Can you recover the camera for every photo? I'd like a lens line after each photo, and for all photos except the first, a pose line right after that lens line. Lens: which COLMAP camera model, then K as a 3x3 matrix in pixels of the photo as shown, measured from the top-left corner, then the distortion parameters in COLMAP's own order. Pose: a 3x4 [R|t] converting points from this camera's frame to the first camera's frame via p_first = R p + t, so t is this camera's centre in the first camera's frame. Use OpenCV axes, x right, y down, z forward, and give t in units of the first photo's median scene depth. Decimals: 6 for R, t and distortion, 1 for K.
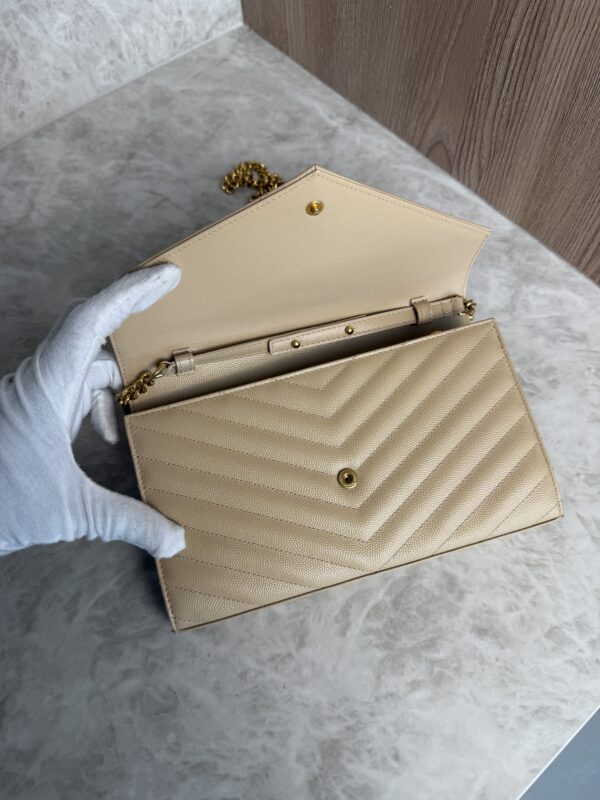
lens RADIAL K [[598.6, 0, 301.1], [0, 598.6, 404.9], [0, 0, 1]] dist [-0.030489, -0.003109]
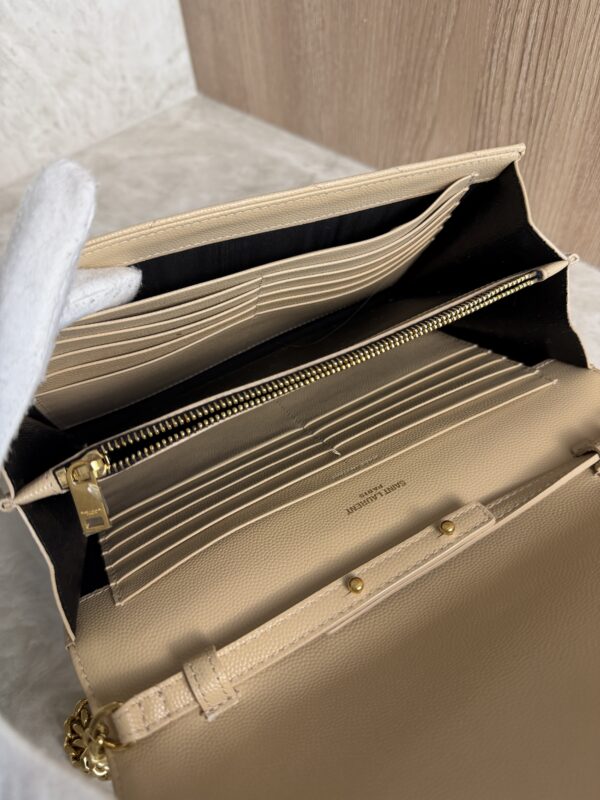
lens RADIAL K [[598.6, 0, 301.8], [0, 598.6, 391.4], [0, 0, 1]] dist [-0.030489, -0.003109]
pose [[0.994059, -0.100539, 0.041685, -0.036362], [0.107438, 0.967681, -0.228147, 0.036276], [-0.017400, 0.231271, 0.972734, 0.366413]]
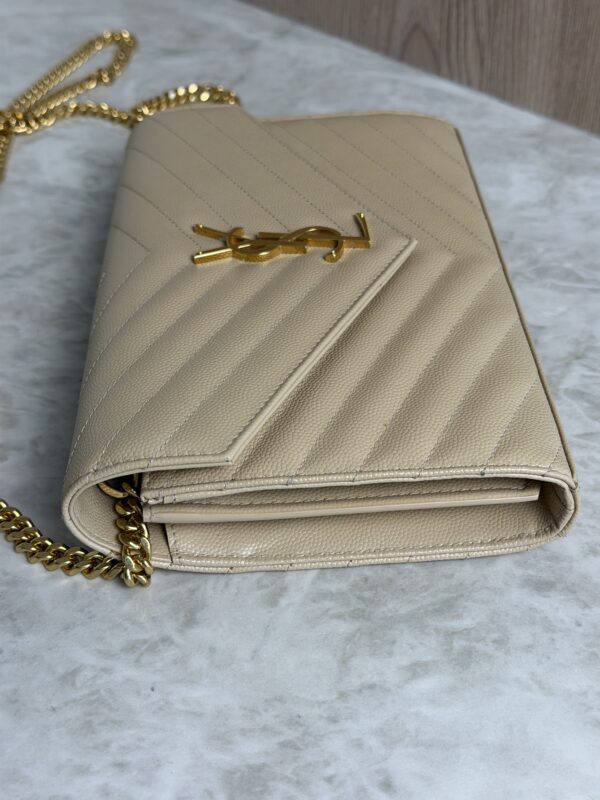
lens RADIAL K [[1188.9, 0, 314.3], [0, 1188.9, 413.3], [0, 0, 1]] dist [0.097394, 0.000000]
pose [[0.998144, -0.037212, 0.048197, 0.062096], [0.054235, 0.903148, -0.425889, 0.662488], [-0.027681, 0.427713, 0.903491, 0.009443]]
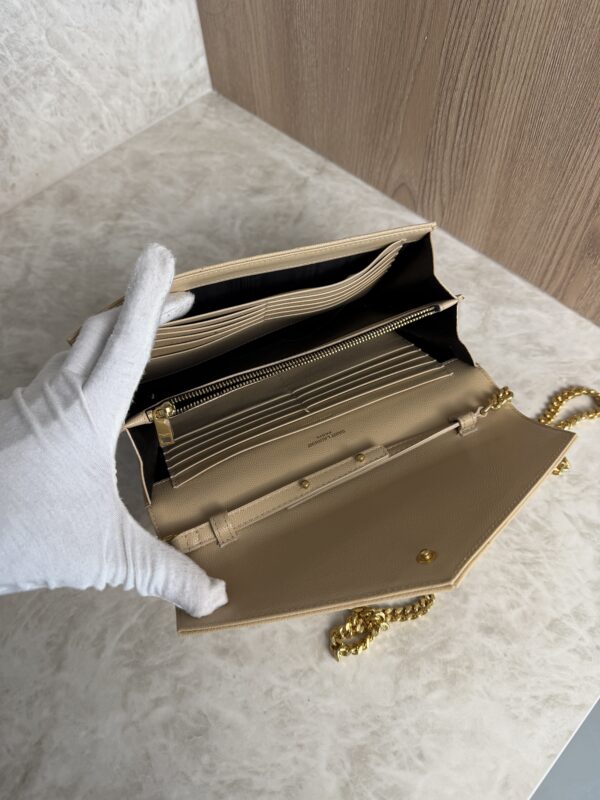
lens RADIAL K [[598.6, 0, 297.5], [0, 598.6, 402.0], [0, 0, 1]] dist [-0.030489, -0.003109]
pose [[0.996236, -0.081524, 0.029439, -0.034250], [0.083337, 0.994285, -0.066729, 0.016815], [-0.023831, 0.068931, 0.997337, -0.081848]]
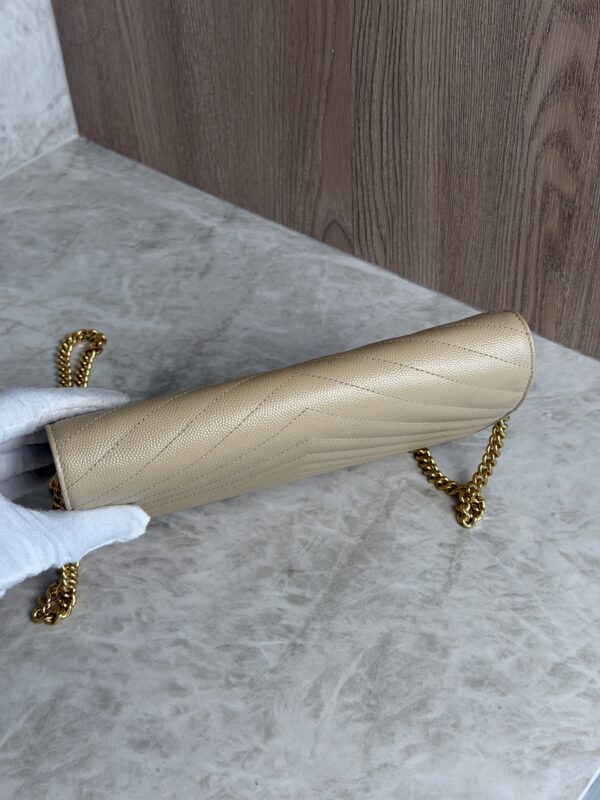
lens RADIAL K [[1188.9, 0, 320.3], [0, 1188.9, 386.7], [0, 0, 1]] dist [0.097394, 0.000000]
pose [[0.979351, -0.138363, 0.147401, -0.105227], [0.183923, 0.912464, -0.365488, 0.567879], [-0.083928, 0.385051, 0.919071, -0.702093]]
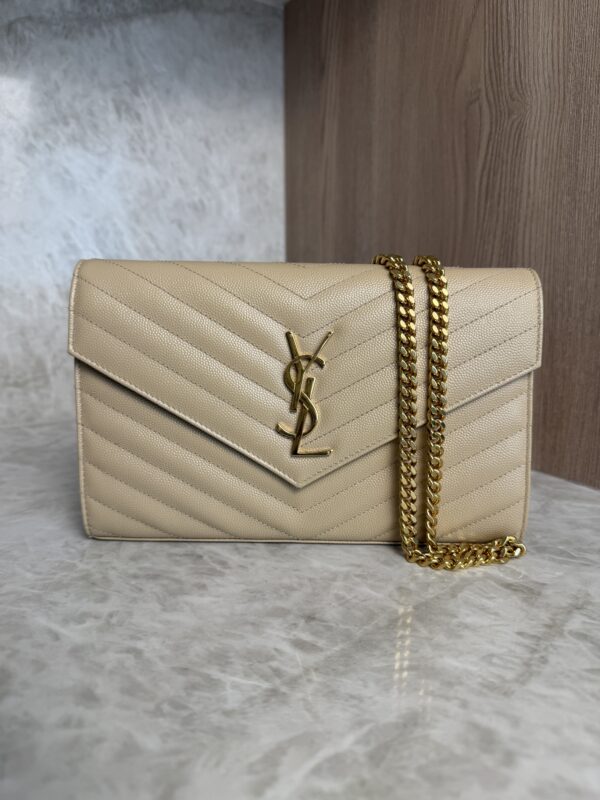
lens RADIAL K [[598.6, 0, 301.5], [0, 598.6, 395.9], [0, 0, 1]] dist [-0.030489, -0.003109]
pose [[0.990770, 0.047385, -0.127001, 0.146694], [-0.130567, 0.585358, -0.800193, 0.560512], [0.036424, 0.809389, 0.586142, 0.465405]]
